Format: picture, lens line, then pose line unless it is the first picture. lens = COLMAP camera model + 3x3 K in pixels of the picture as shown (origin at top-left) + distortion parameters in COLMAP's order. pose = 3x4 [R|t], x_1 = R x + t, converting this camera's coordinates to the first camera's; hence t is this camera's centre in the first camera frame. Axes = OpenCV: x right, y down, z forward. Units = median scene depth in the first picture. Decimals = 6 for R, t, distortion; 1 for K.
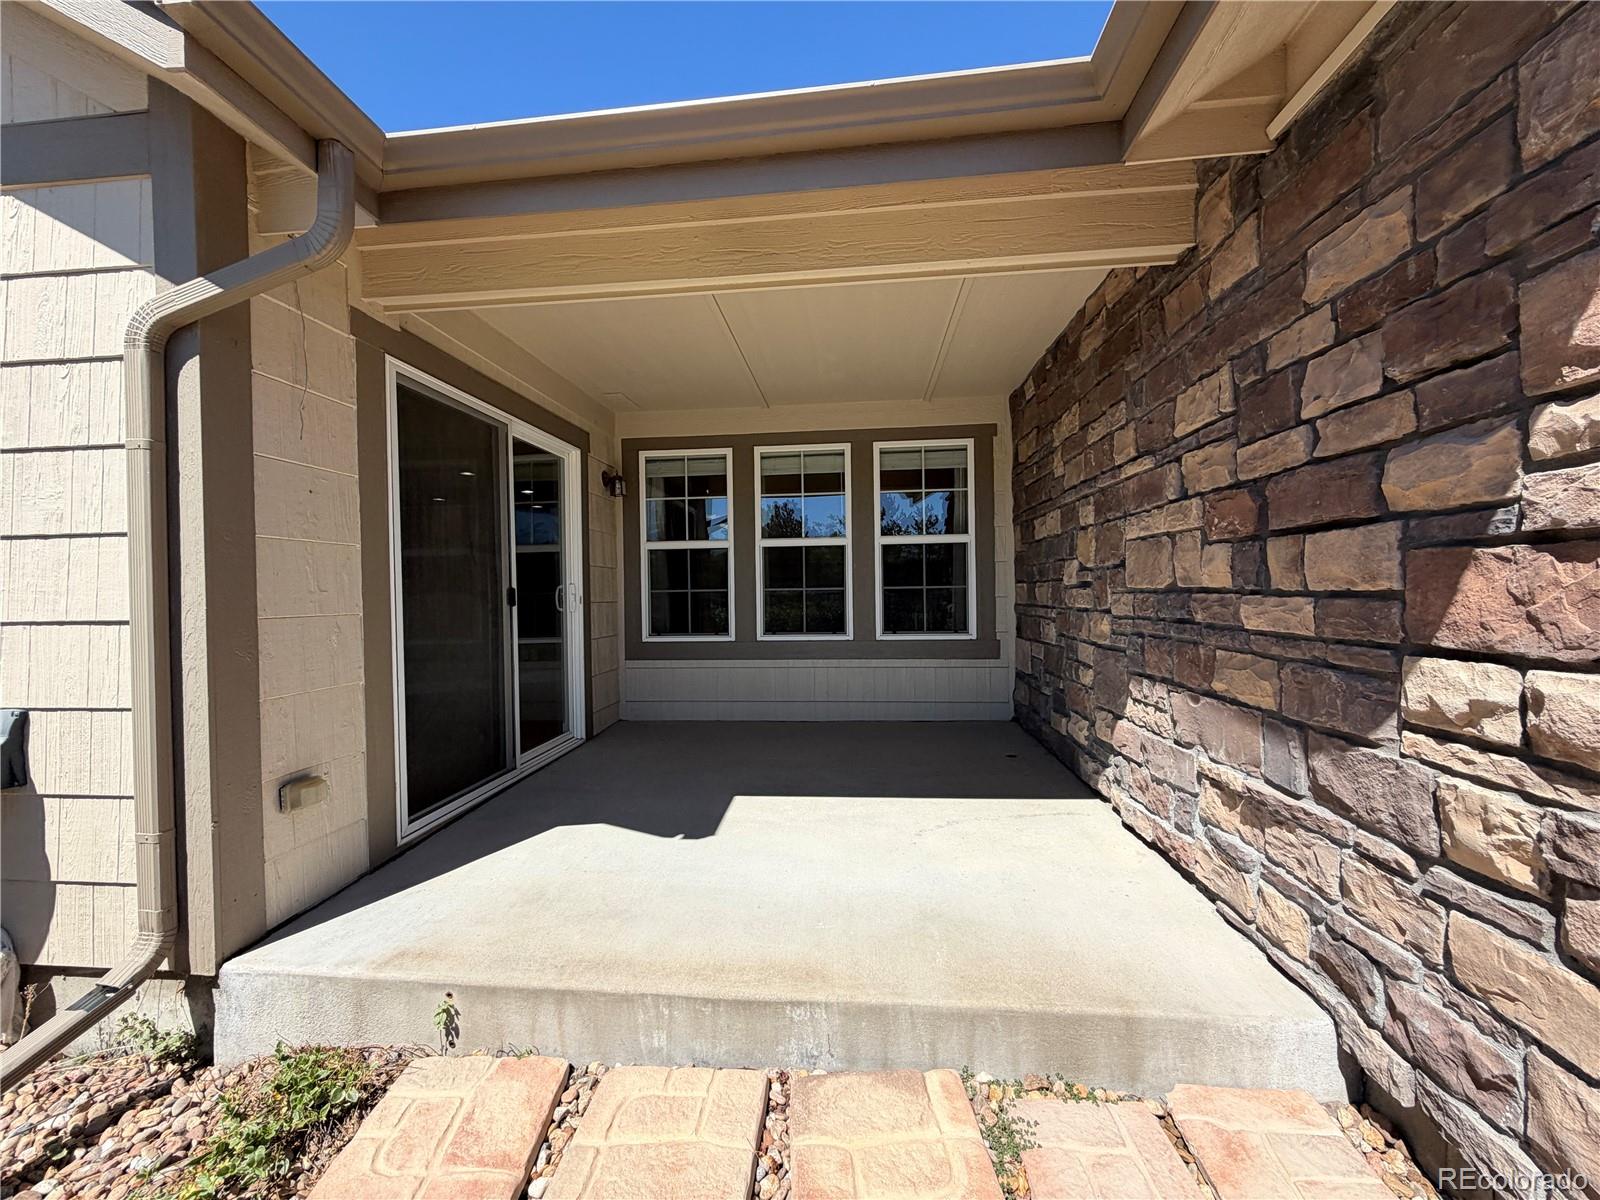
lens RADIAL K [[639.1, 0, 796.8], [0, 639.1, 598.8], [0, 0, 1]] dist [0.000561, -0.000354]
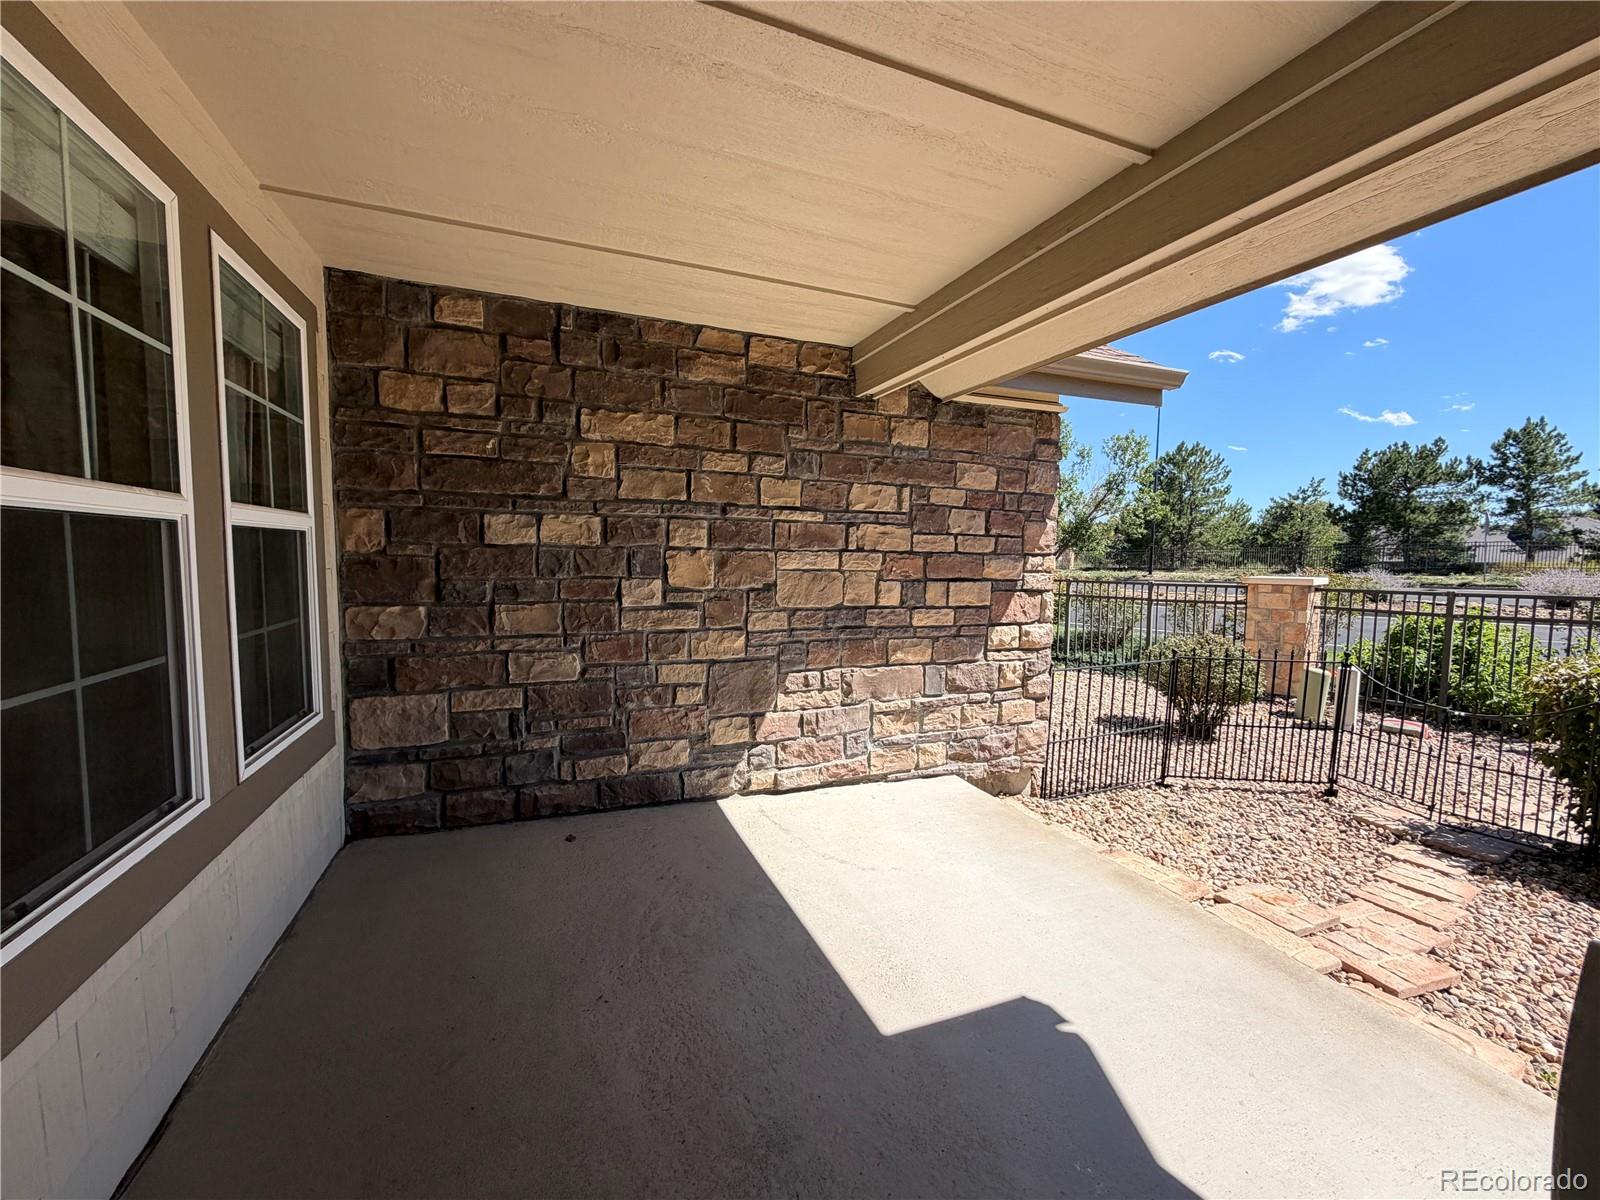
lens RADIAL K [[637.7, 0, 793.4], [0, 637.7, 602.6], [0, 0, 1]] dist [-0.001563, 0.000105]
pose [[-0.454722, -0.057537, 0.888773, -0.918185], [0.002385, 0.997829, 0.065817, -0.161850], [-0.890630, 0.032048, -0.453597, 2.306044]]
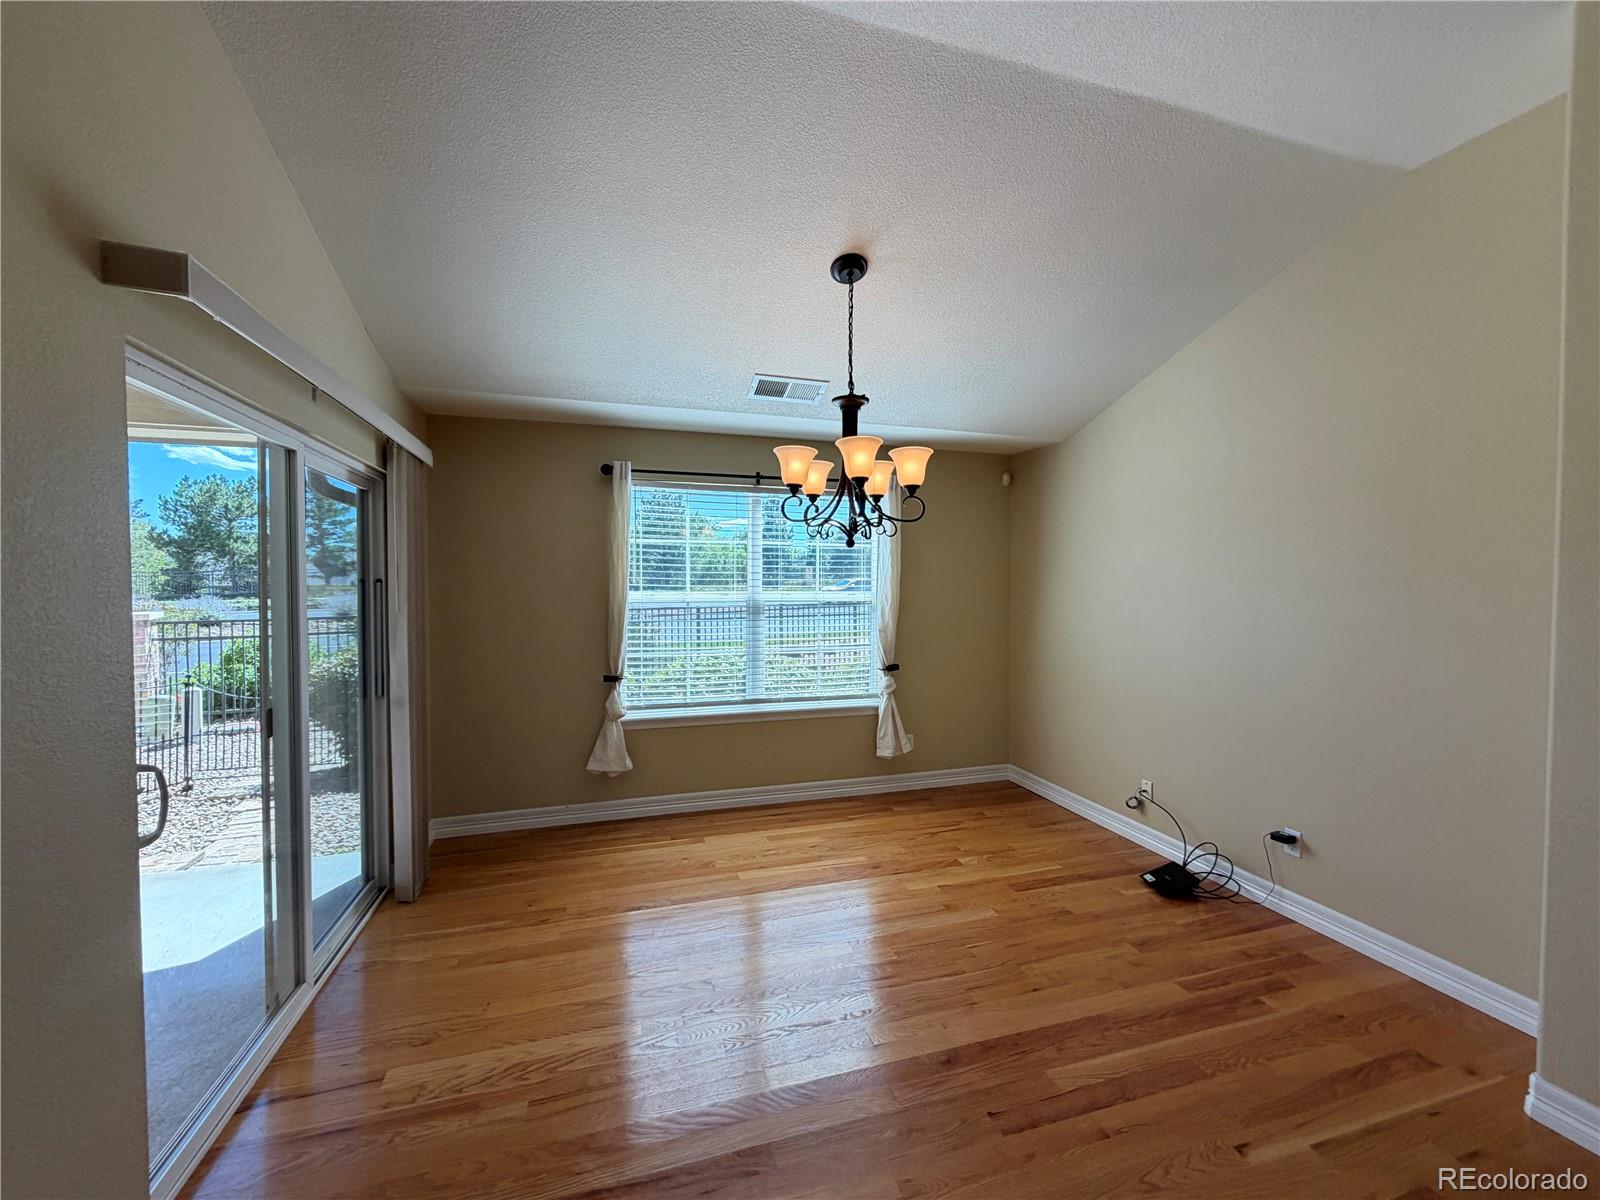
lens RADIAL K [[639.1, 0, 796.8], [0, 639.1, 598.8], [0, 0, 1]] dist [0.000561, -0.000354]
pose [[-0.926134, 0.024268, -0.376412, -1.311495], [0.011099, 0.999249, 0.037116, -0.262394], [0.377031, 0.030197, -0.925708, 3.329113]]
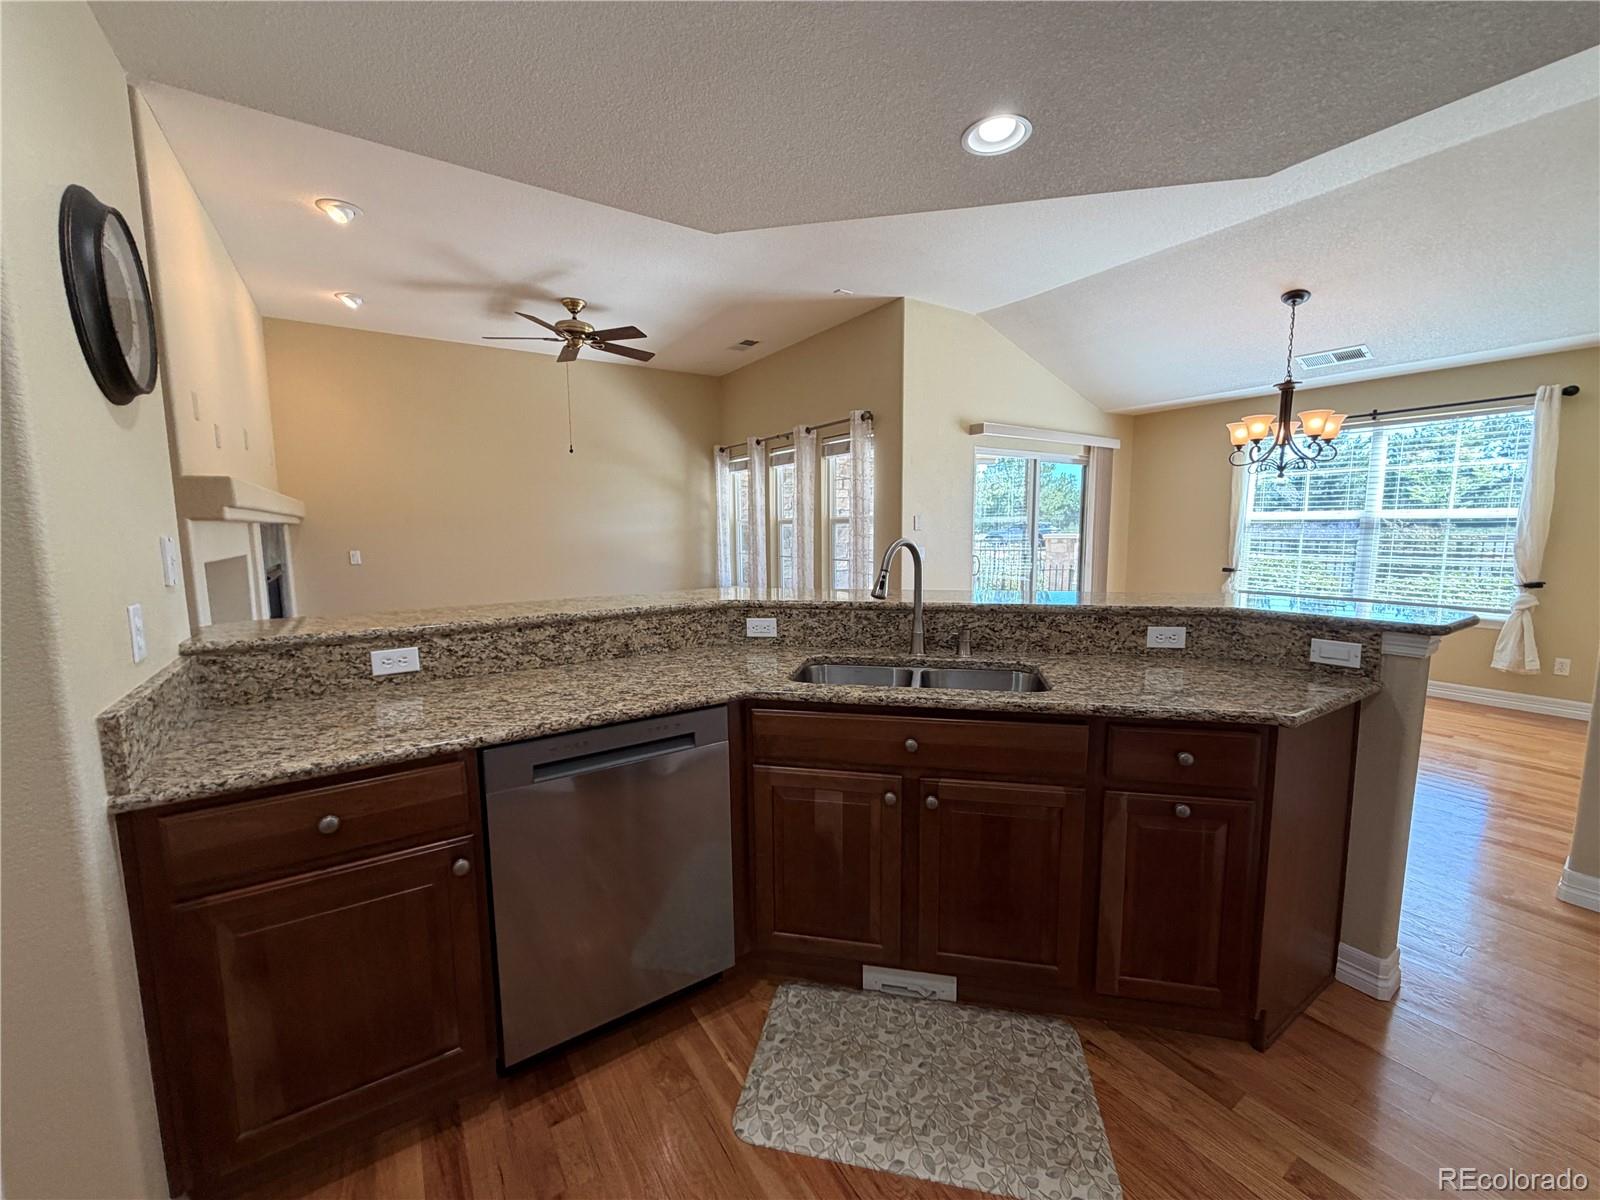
lens RADIAL K [[639.1, 0, 796.8], [0, 639.1, 598.8], [0, 0, 1]] dist [0.000561, -0.000354]
pose [[-0.625732, -0.068588, 0.777017, -2.694846], [0.026877, 0.993639, 0.109353, -0.191428], [-0.779575, 0.089310, -0.619908, 4.861869]]
